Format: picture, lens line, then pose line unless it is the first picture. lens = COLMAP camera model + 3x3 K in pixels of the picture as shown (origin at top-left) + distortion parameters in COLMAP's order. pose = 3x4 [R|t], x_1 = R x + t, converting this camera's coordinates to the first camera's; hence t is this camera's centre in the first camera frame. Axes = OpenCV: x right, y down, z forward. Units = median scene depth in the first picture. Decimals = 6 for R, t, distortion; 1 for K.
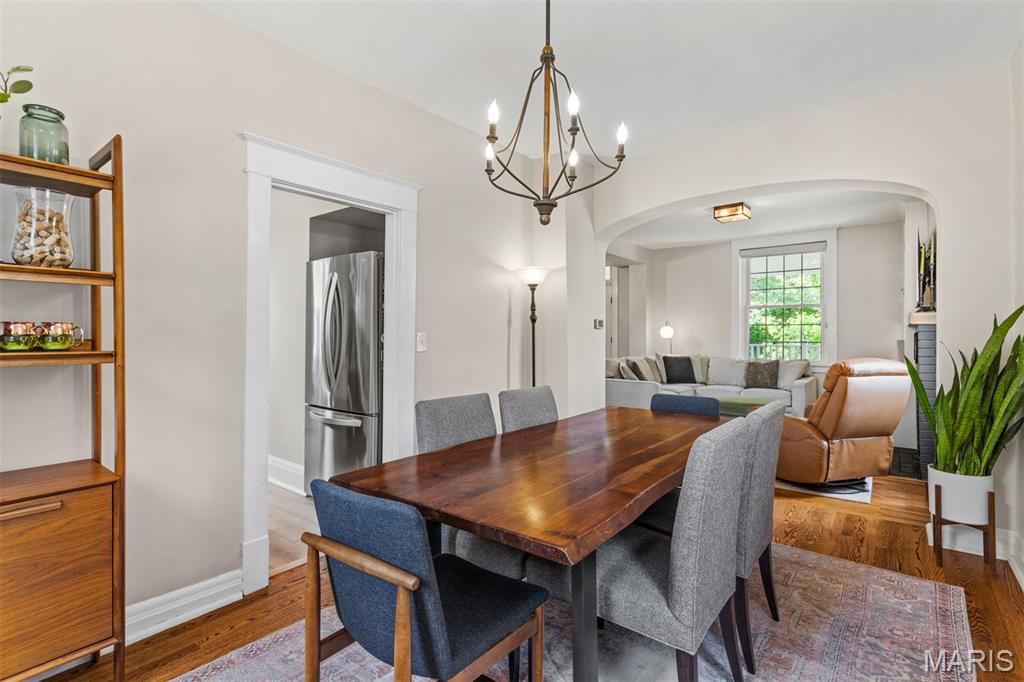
lens RADIAL K [[495.0, 0, 512.0], [0, 495.0, 341.0], [0, 0, 1]] dist [0.001256, 0.000103]
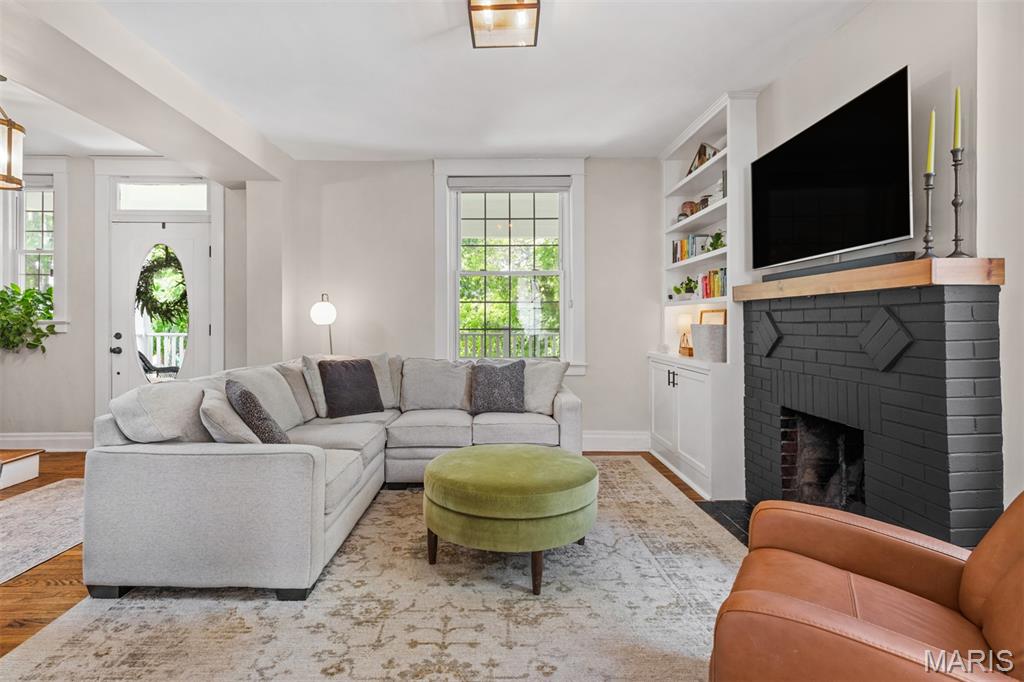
lens RADIAL K [[489.8, 0, 507.4], [0, 489.8, 320.2], [0, 0, 1]] dist [-0.015832, -0.000126]
pose [[0.766656, 0.000288, 0.642058, 0.164296], [0.012046, 0.999817, -0.014832, -0.000505], [-0.641945, 0.019105, 0.766513, 0.603666]]
